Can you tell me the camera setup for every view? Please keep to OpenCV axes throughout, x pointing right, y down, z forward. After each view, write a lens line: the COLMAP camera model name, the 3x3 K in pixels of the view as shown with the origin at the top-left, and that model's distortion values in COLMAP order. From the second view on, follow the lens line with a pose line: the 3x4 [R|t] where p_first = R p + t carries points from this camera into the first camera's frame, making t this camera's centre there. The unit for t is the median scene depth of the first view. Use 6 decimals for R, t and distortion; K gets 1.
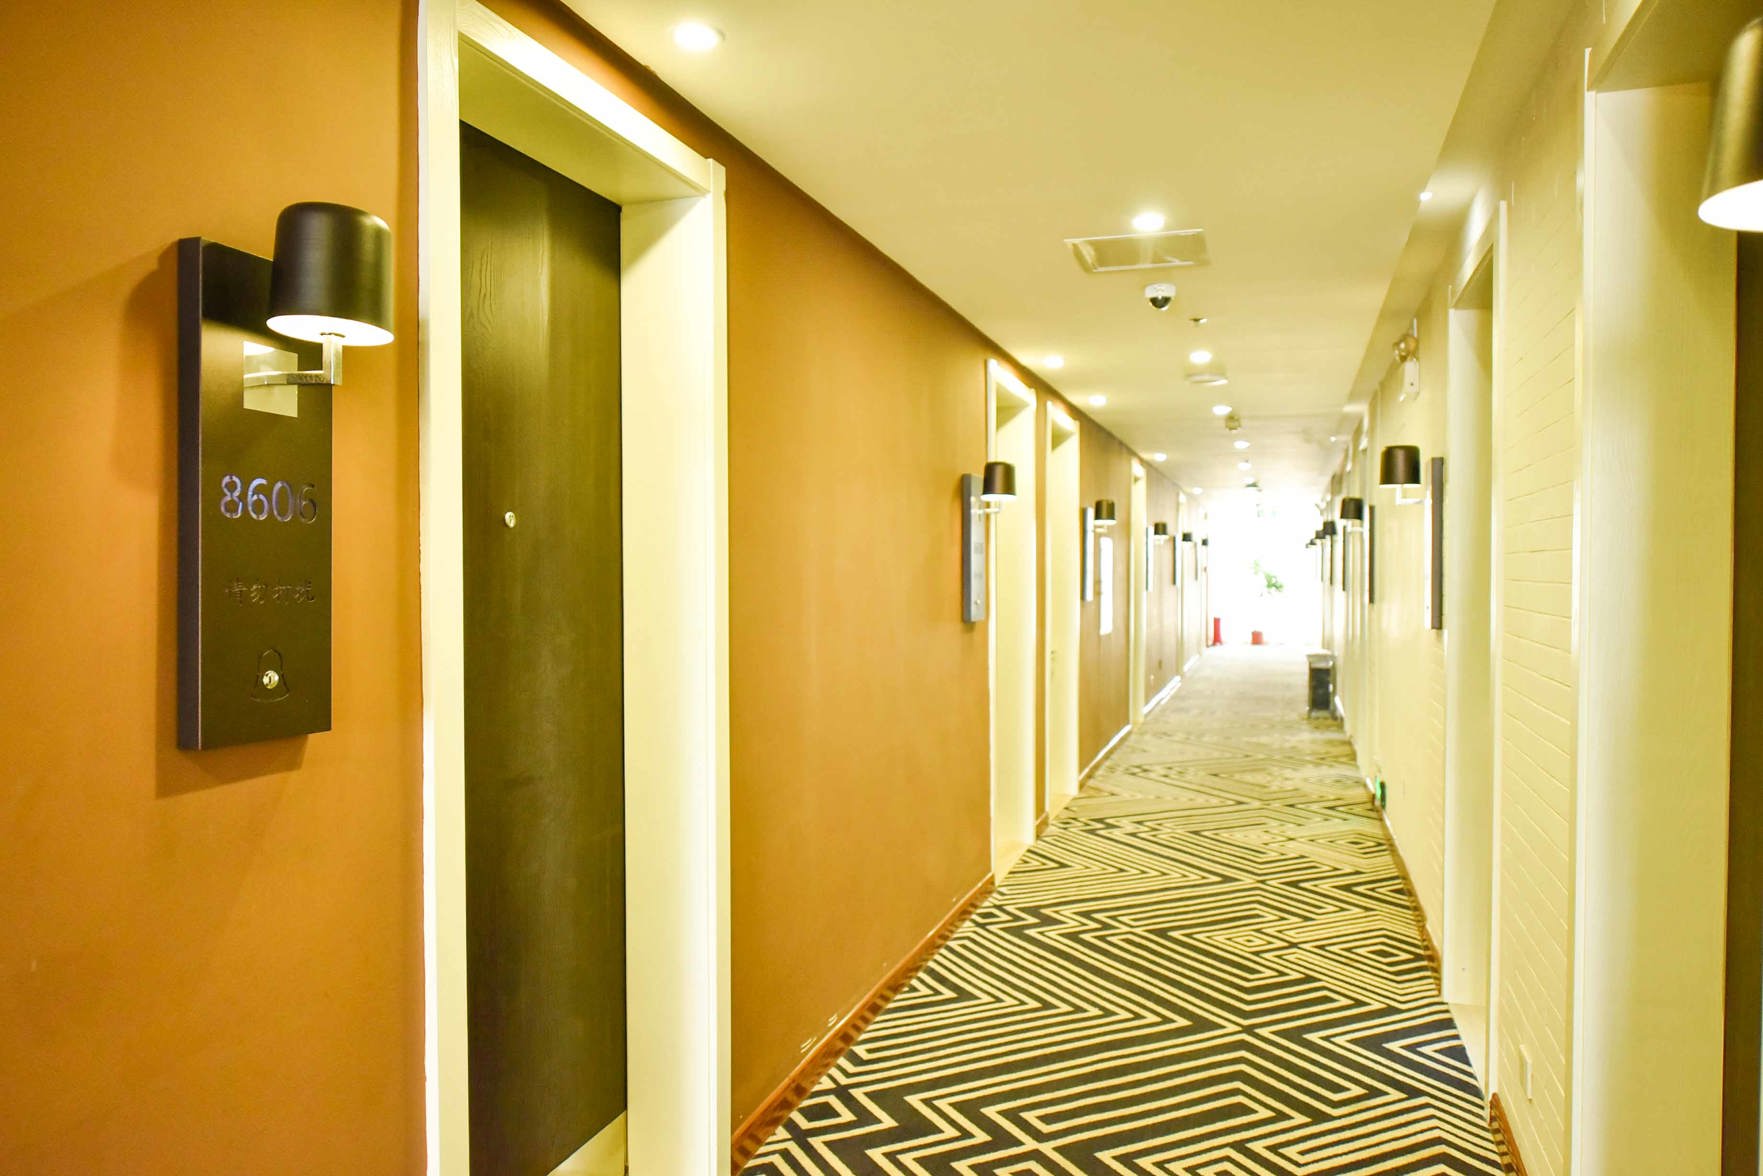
lens RADIAL K [[1172.3, 0, 881.5], [0, 1172.3, 588.0], [0, 0, 1]] dist [-0.000014, 0.002207]
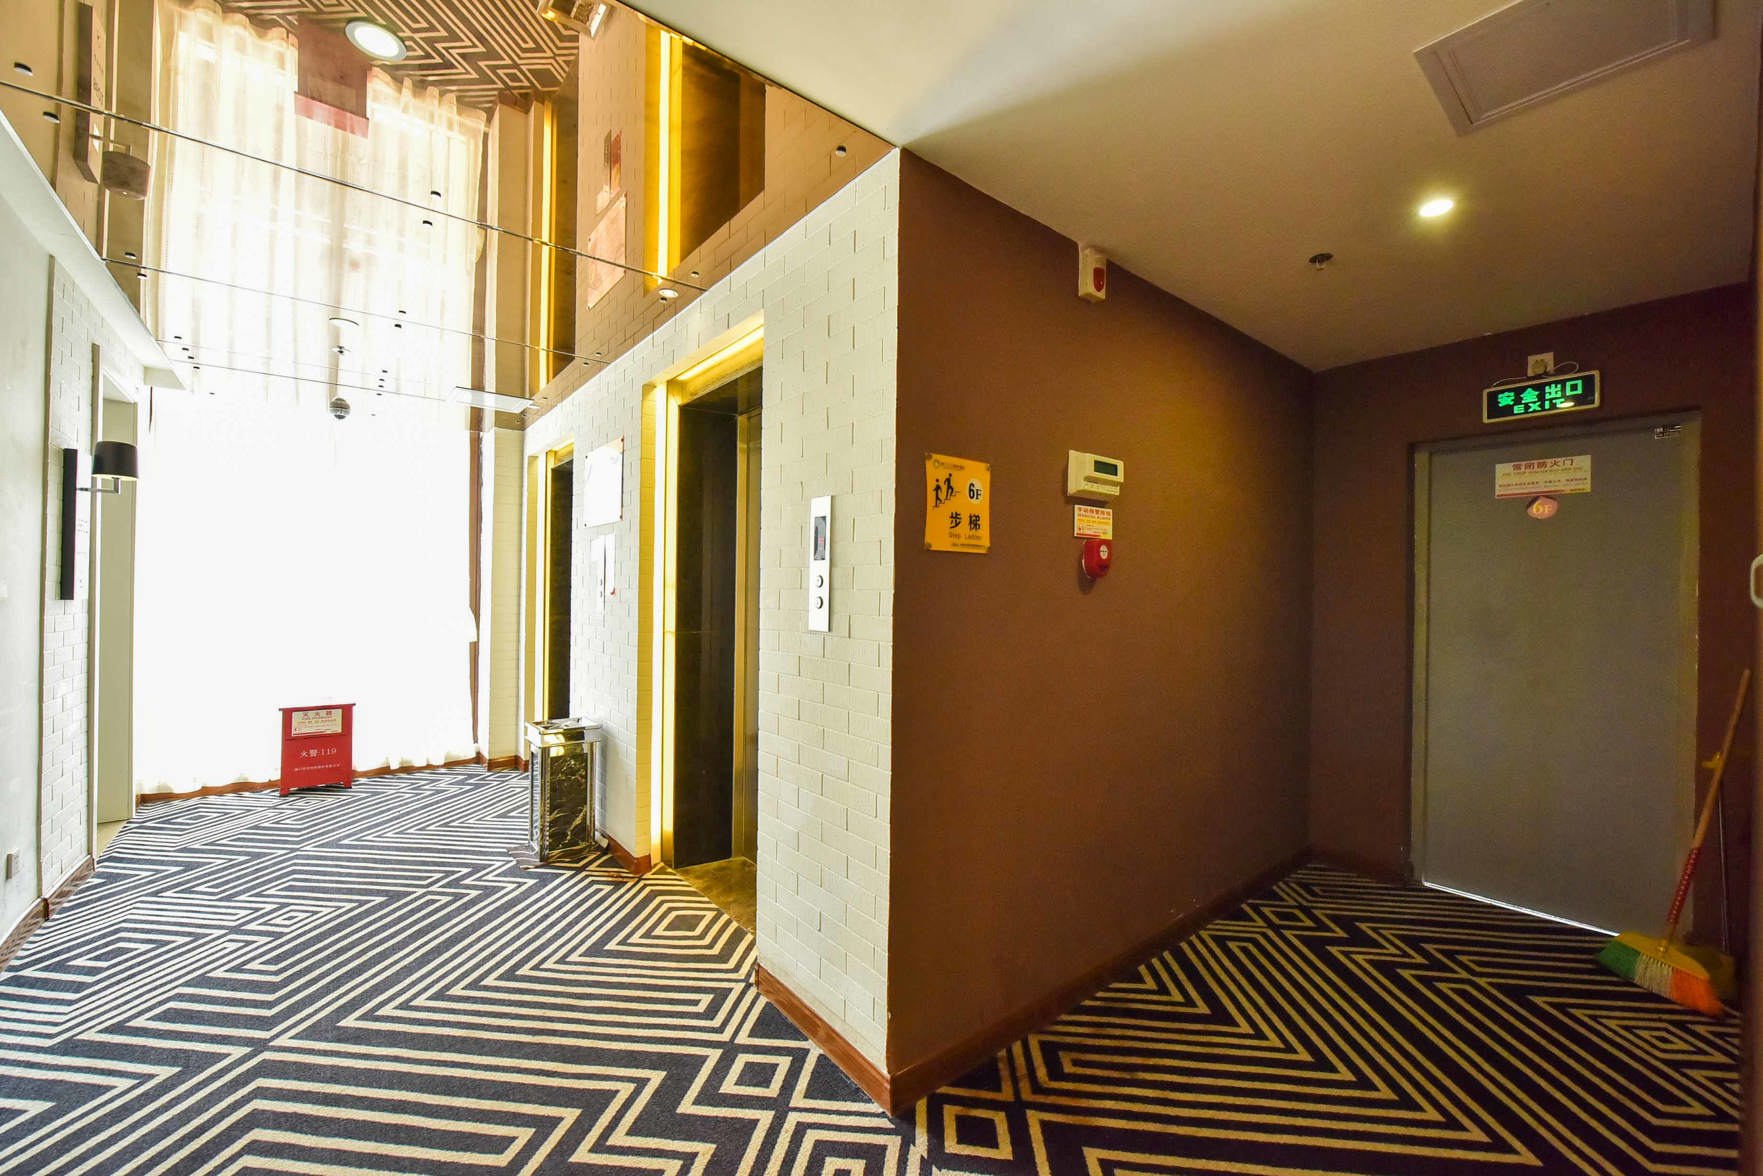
lens RADIAL K [[705.3, 0, 881.5], [0, 705.3, 588.0], [0, 0, 1]] dist [-0.003703, -0.000951]
pose [[-0.552206, -0.005782, -0.833687, 0.437385], [-0.022002, 0.999729, 0.007640, 0.010784], [0.833417, 0.022561, -0.552184, 1.474559]]
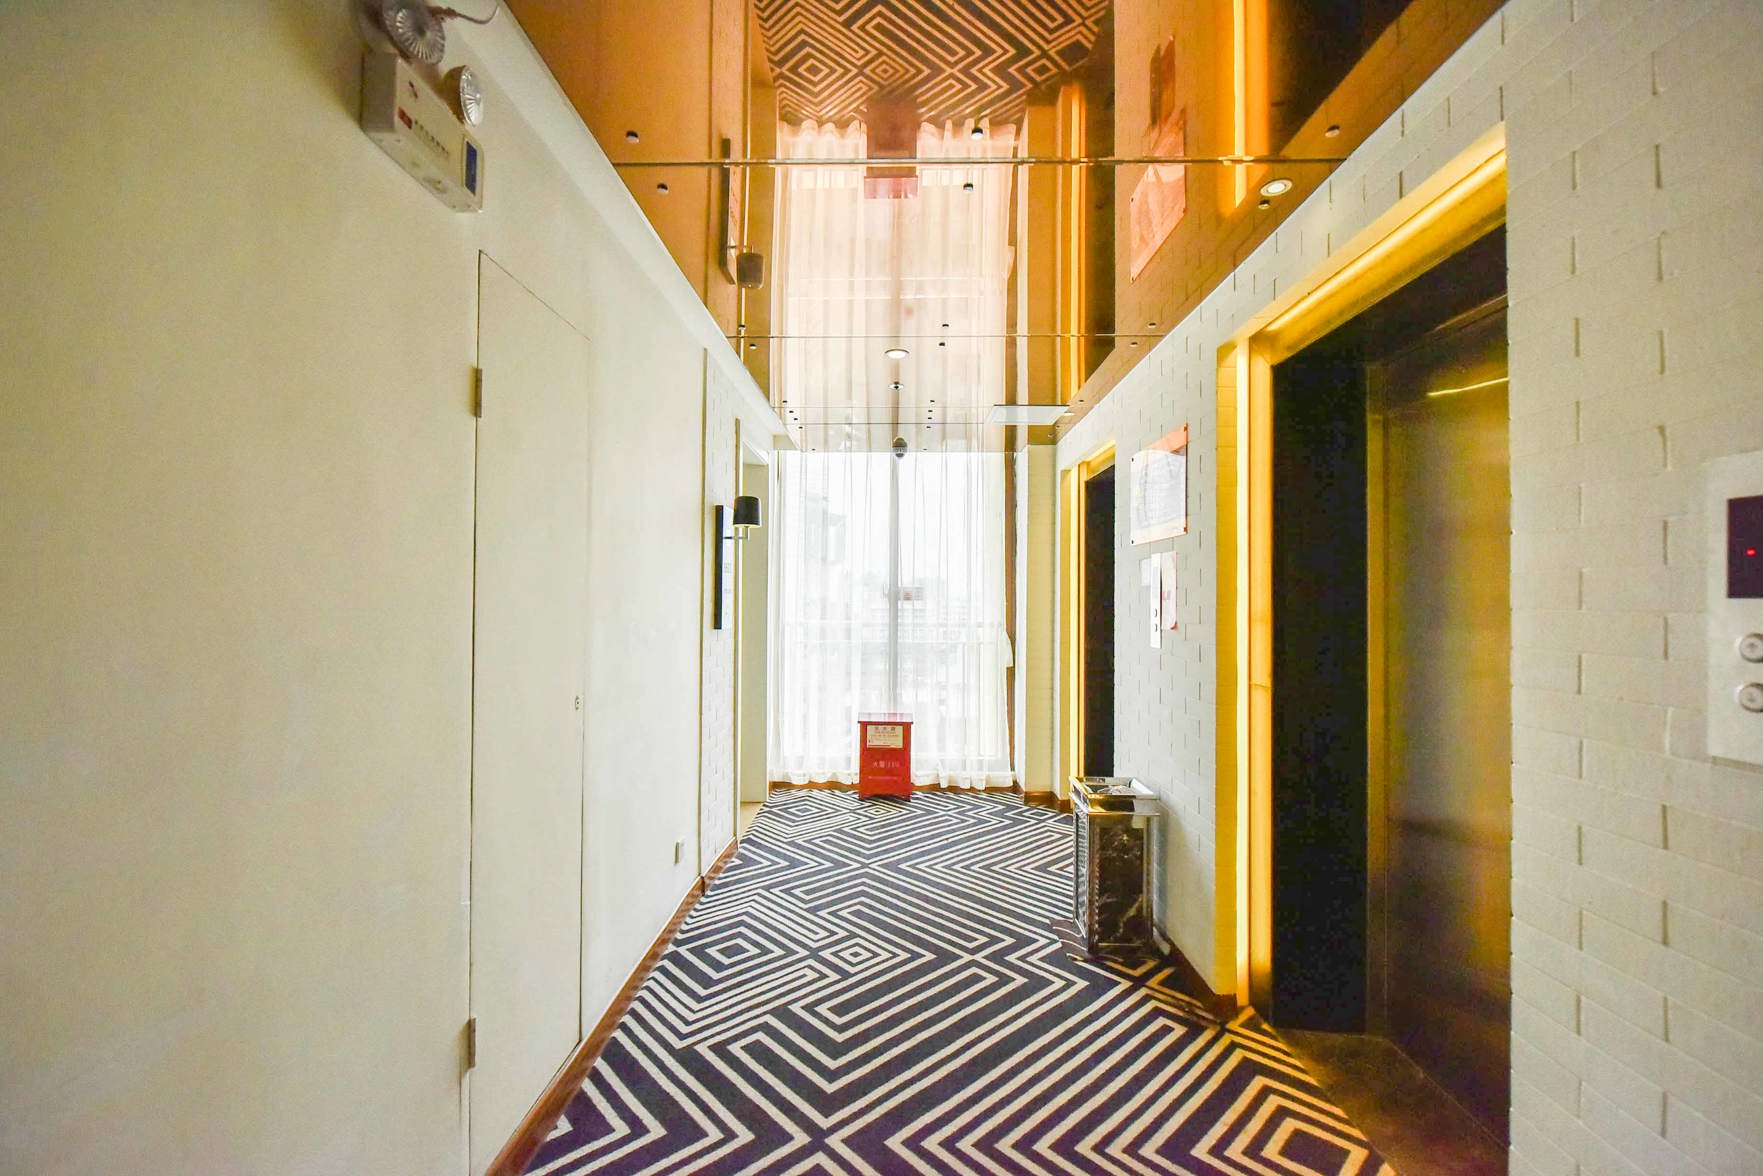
lens RADIAL K [[705.3, 0, 881.5], [0, 705.3, 588.0], [0, 0, 1]] dist [-0.003703, -0.000951]
pose [[-0.958231, -0.005349, -0.285945, 0.360629], [-0.005944, 0.999982, 0.001214, -0.005659], [0.285933, 0.002863, -0.958245, 1.295239]]
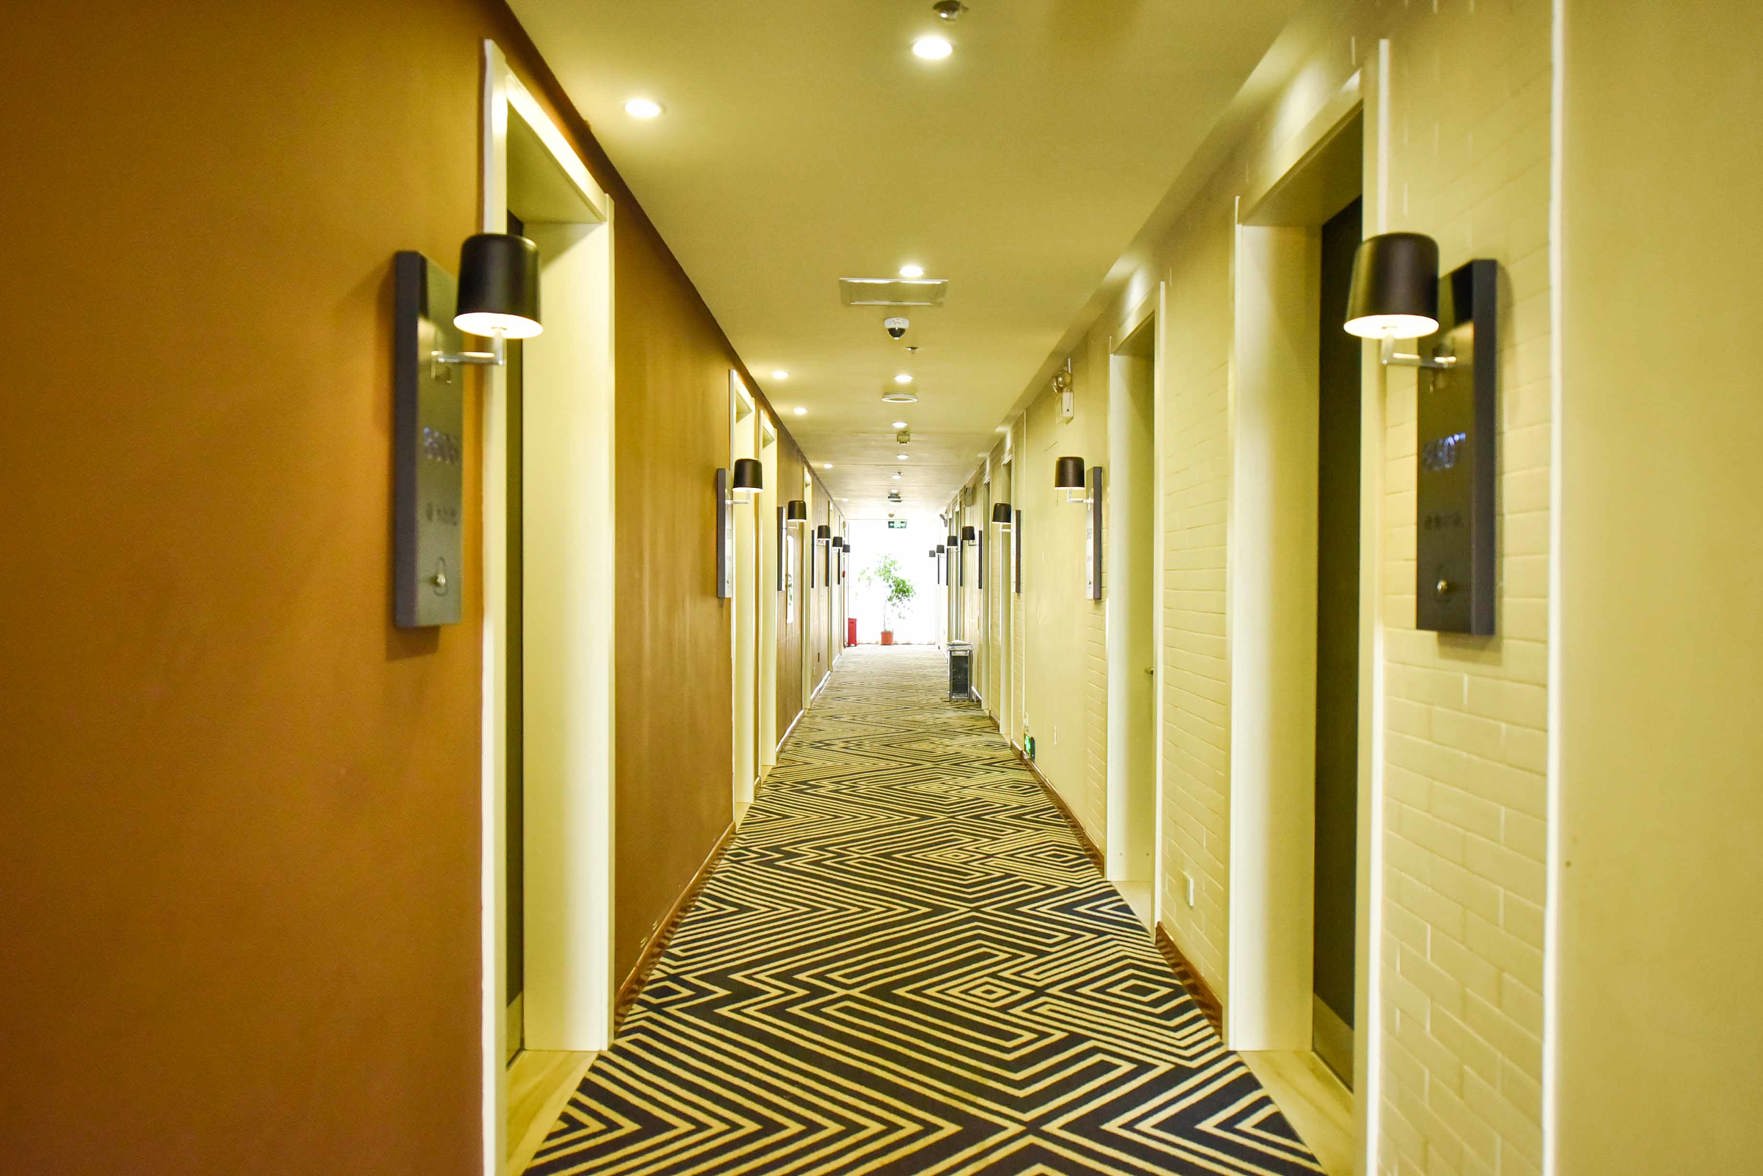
lens RADIAL K [[1172.3, 0, 881.5], [0, 1172.3, 588.0], [0, 0, 1]] dist [-0.000014, 0.002207]
pose [[0.947706, 0.001942, 0.319140, -0.166738], [0.001319, 0.999949, -0.010001, 0.035601], [-0.319143, 0.009899, 0.947655, -0.154278]]
